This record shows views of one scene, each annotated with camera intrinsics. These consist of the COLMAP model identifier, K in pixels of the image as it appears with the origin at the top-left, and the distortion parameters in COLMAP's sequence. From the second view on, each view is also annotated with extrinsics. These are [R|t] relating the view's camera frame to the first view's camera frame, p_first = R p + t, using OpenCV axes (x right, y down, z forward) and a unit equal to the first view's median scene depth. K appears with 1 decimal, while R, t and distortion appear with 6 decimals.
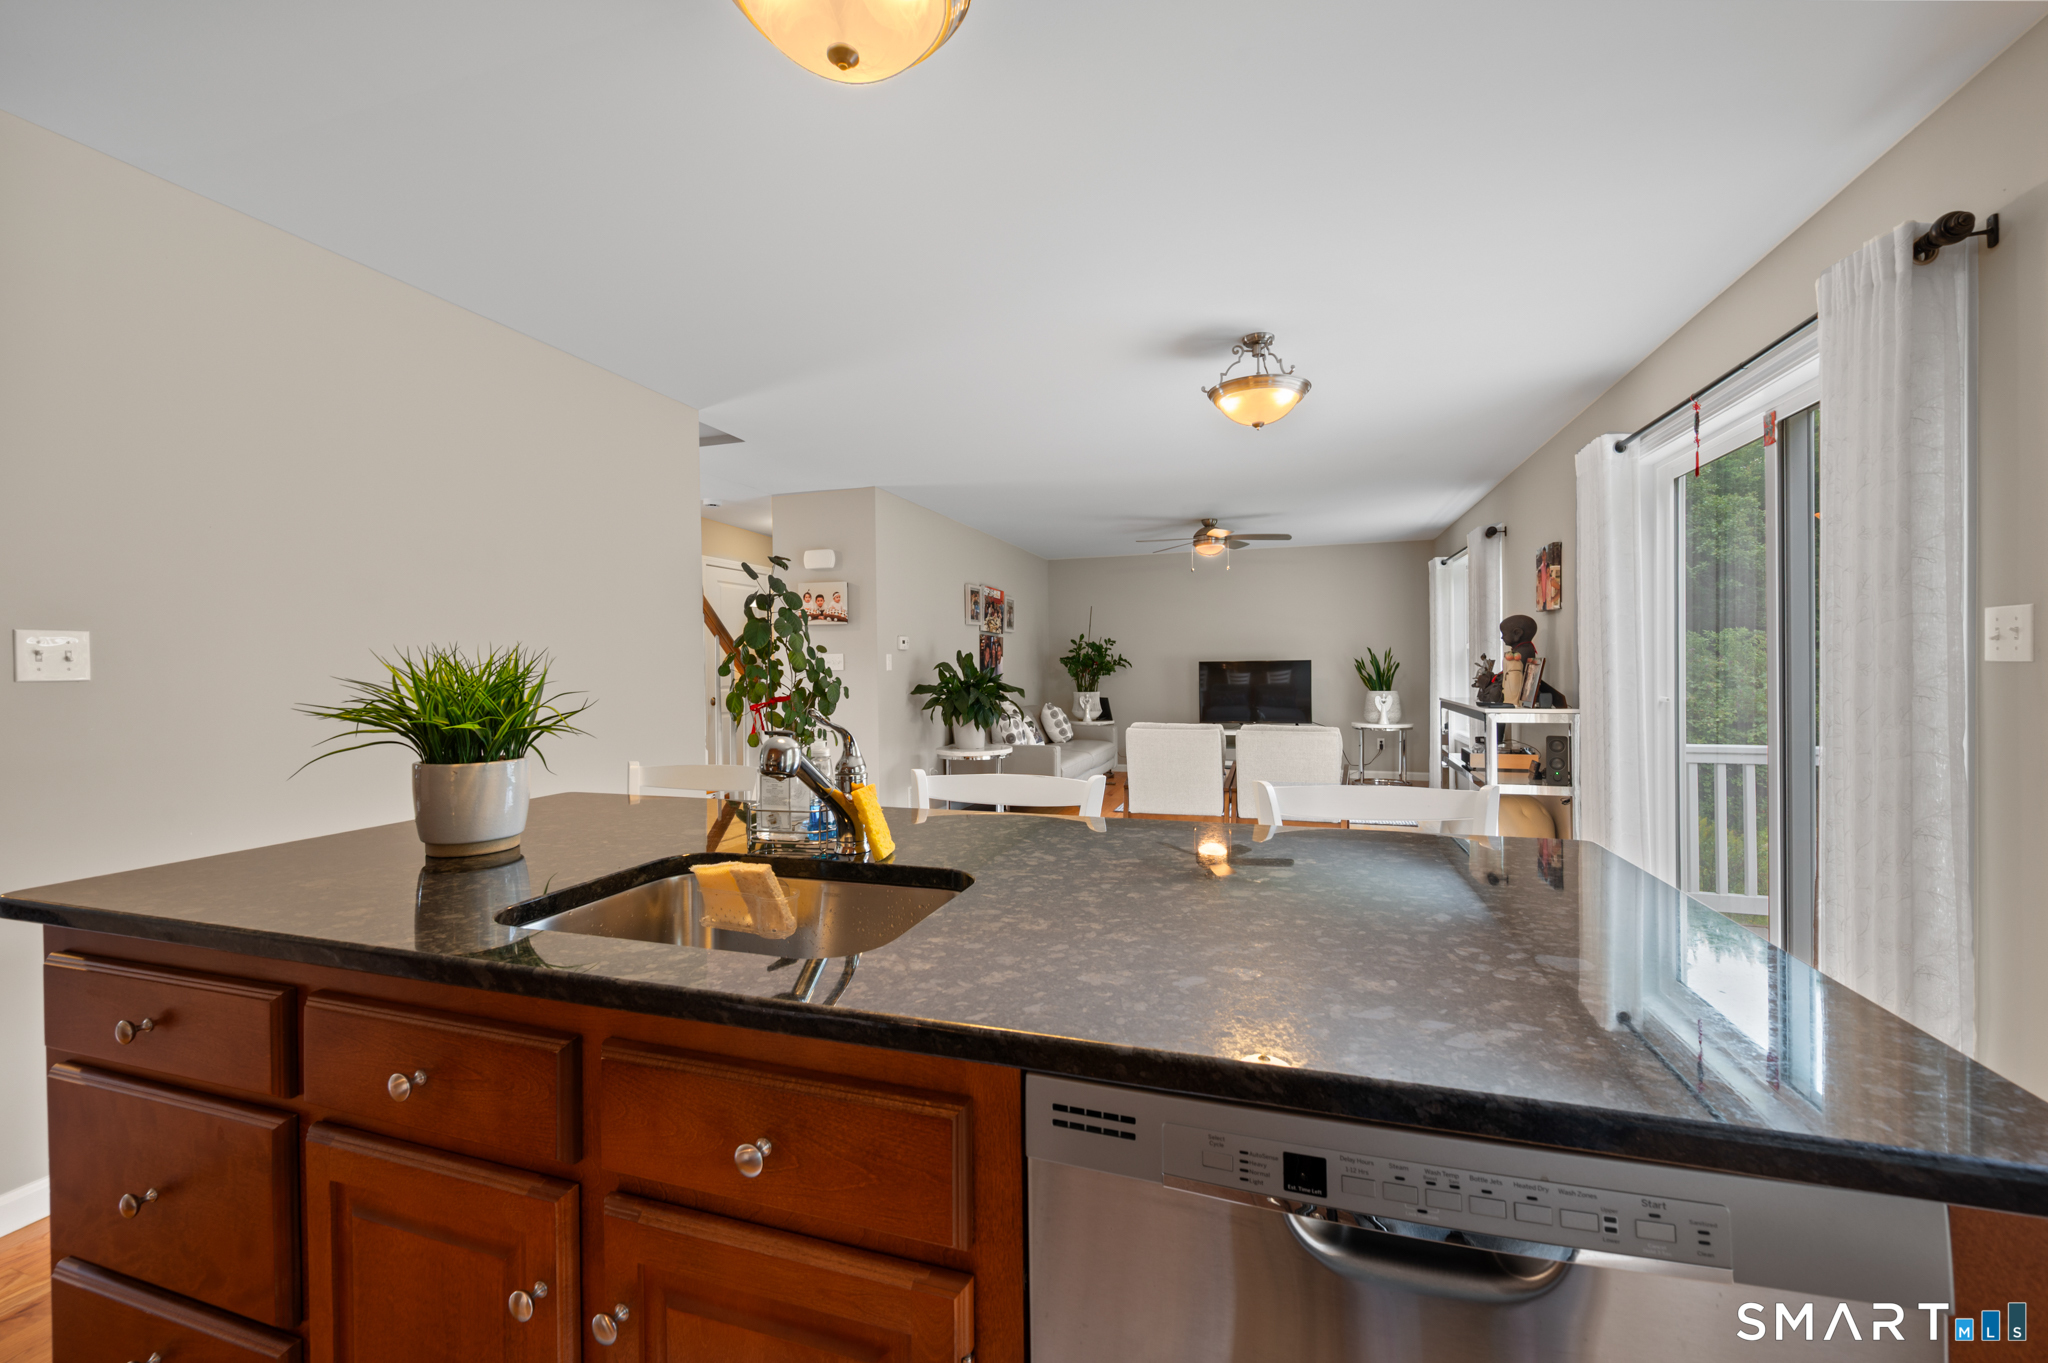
lens RADIAL K [[816.1, 0, 1025.7], [0, 816.1, 661.8], [0, 0, 1]] dist [-0.003812, -0.000491]
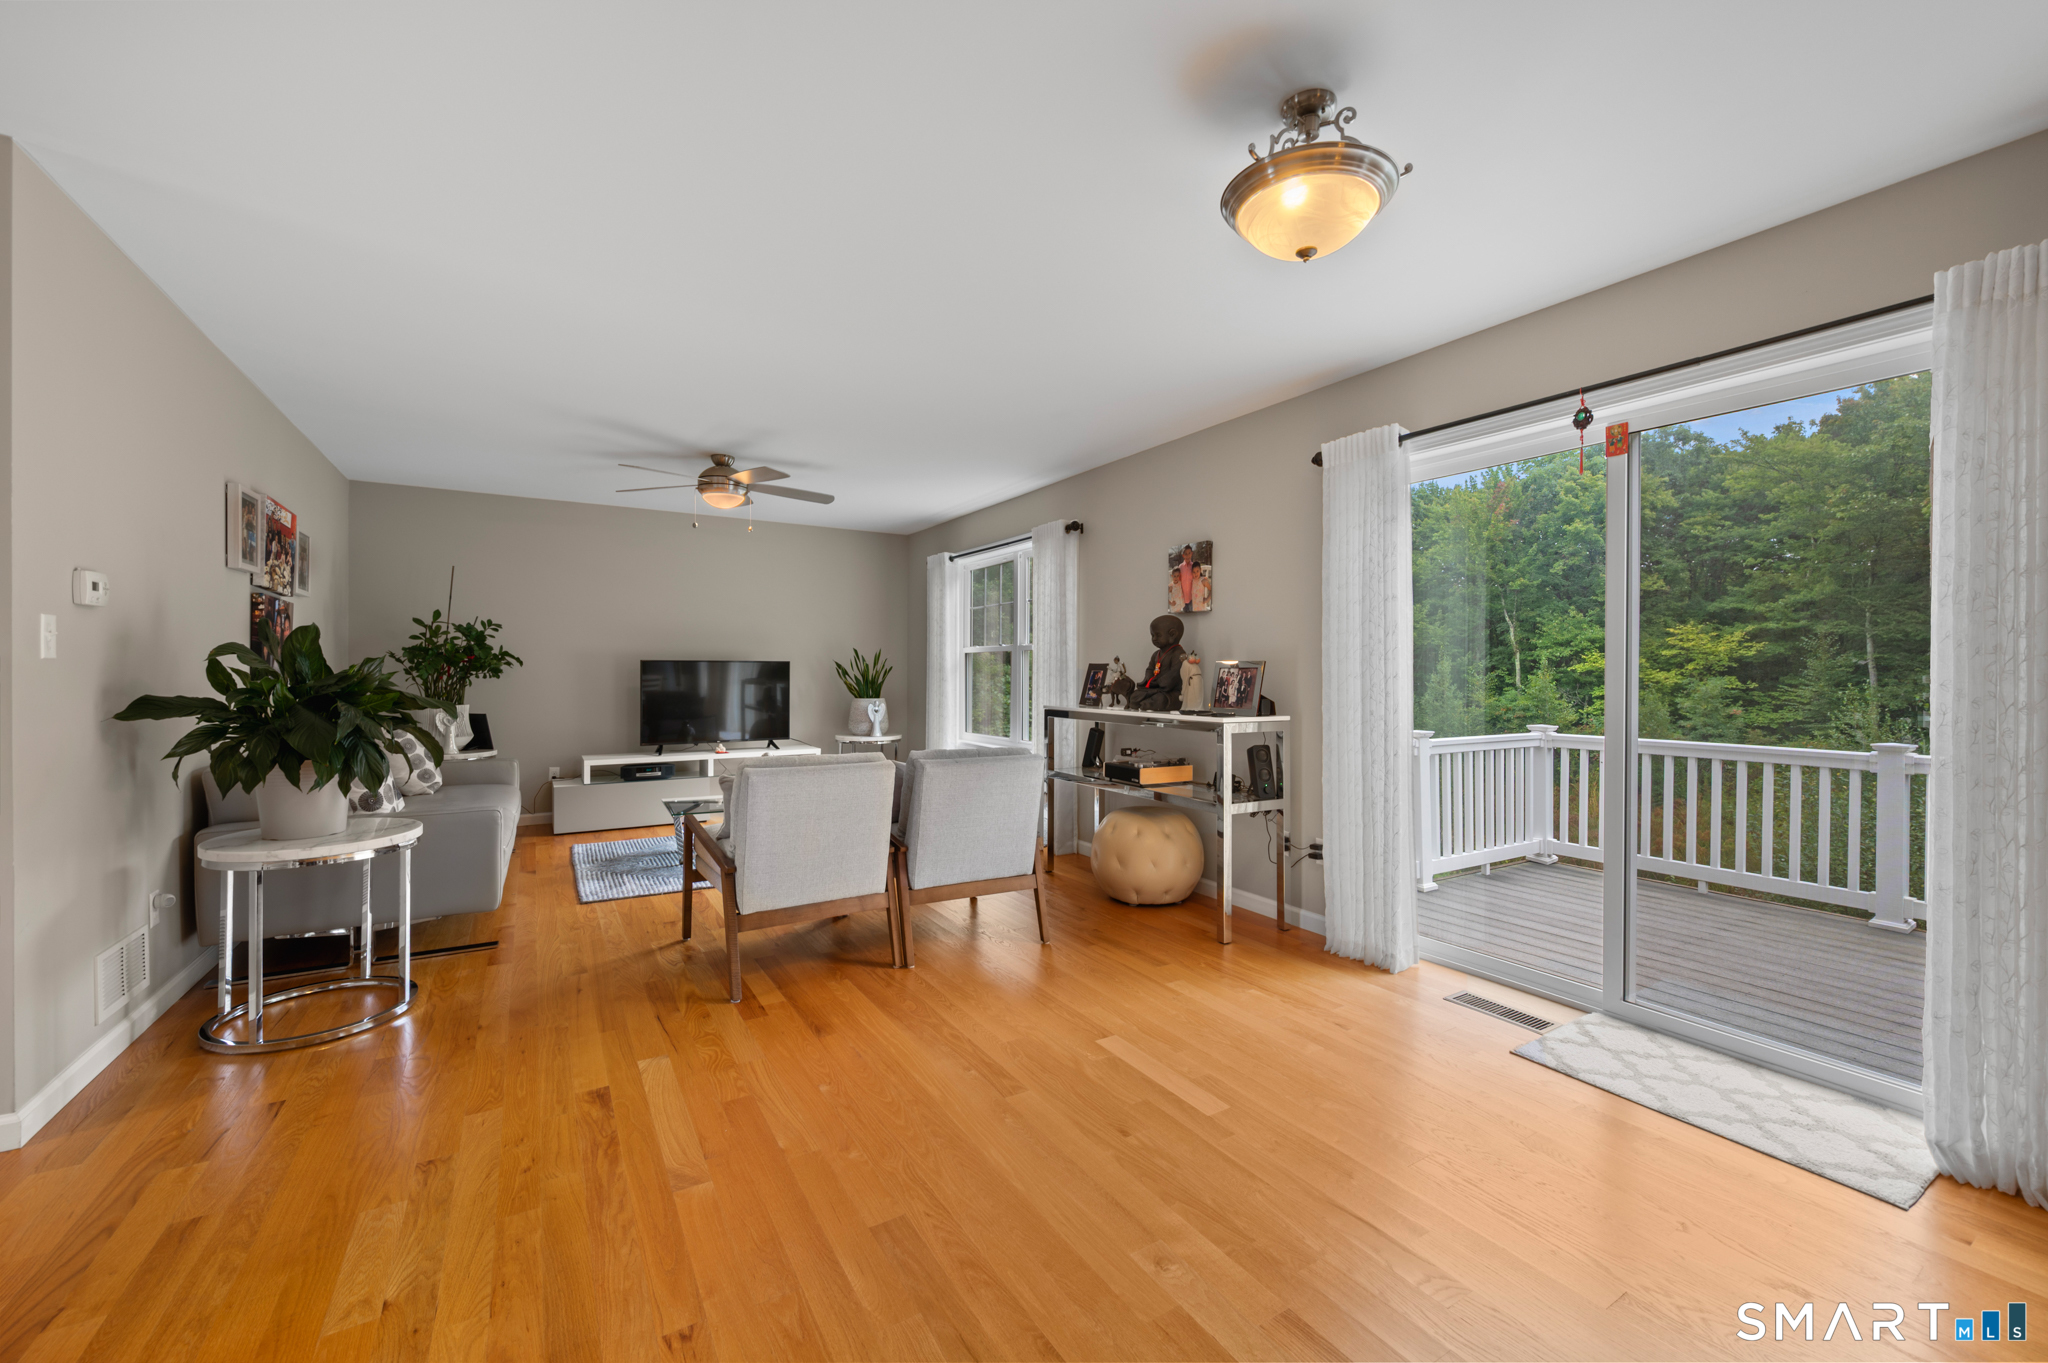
lens RADIAL K [[816.1, 0, 1047.6], [0, 816.1, 674.2], [0, 0, 1]] dist [-0.003812, -0.000491]
pose [[0.646132, 0.012991, 0.763115, -0.111350], [-0.016532, 0.999859, -0.003024, 0.008951], [-0.763046, -0.010661, 0.646256, 0.291740]]
